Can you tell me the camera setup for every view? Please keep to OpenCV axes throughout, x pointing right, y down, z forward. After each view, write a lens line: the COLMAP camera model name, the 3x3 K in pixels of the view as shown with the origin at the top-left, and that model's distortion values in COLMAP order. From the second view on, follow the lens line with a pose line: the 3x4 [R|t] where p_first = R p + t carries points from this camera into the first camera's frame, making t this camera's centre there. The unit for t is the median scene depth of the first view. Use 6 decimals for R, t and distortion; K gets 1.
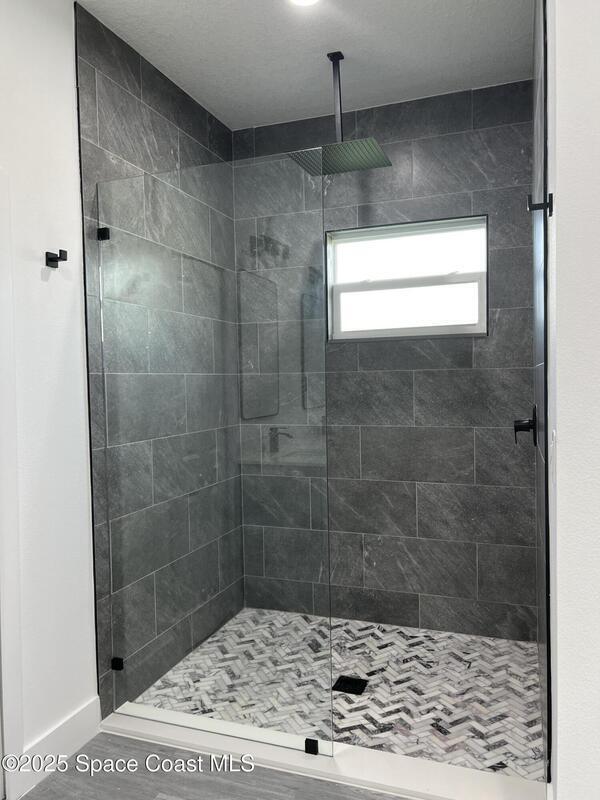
lens RADIAL K [[606.7, 0, 301.8], [0, 606.7, 404.9], [0, 0, 1]] dist [0.038892, -0.005638]
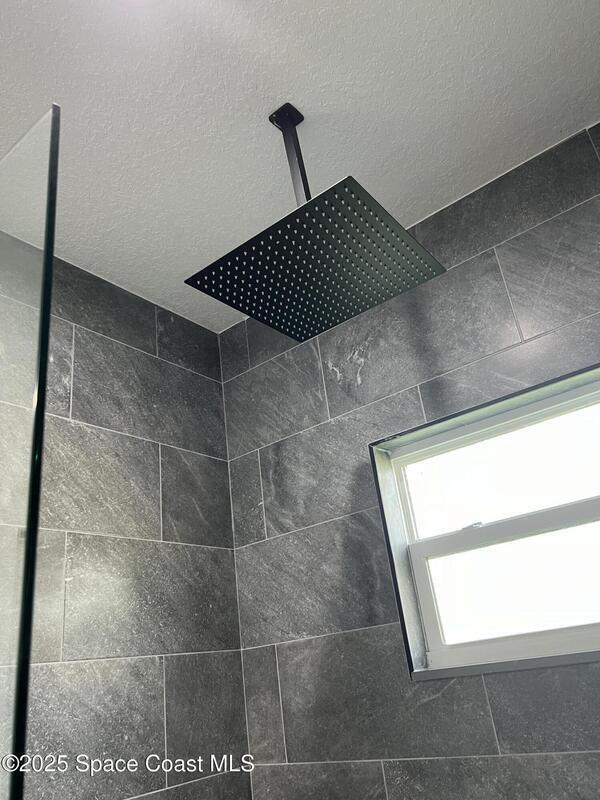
lens RADIAL K [[606.7, 0, 301.8], [0, 606.7, 404.9], [0, 0, 1]] dist [0.038892, -0.005638]
pose [[0.950171, -0.209690, -0.230663, 0.108148], [0.093338, 0.897372, -0.431292, -0.096125], [0.297428, 0.388271, 0.872228, 0.508540]]
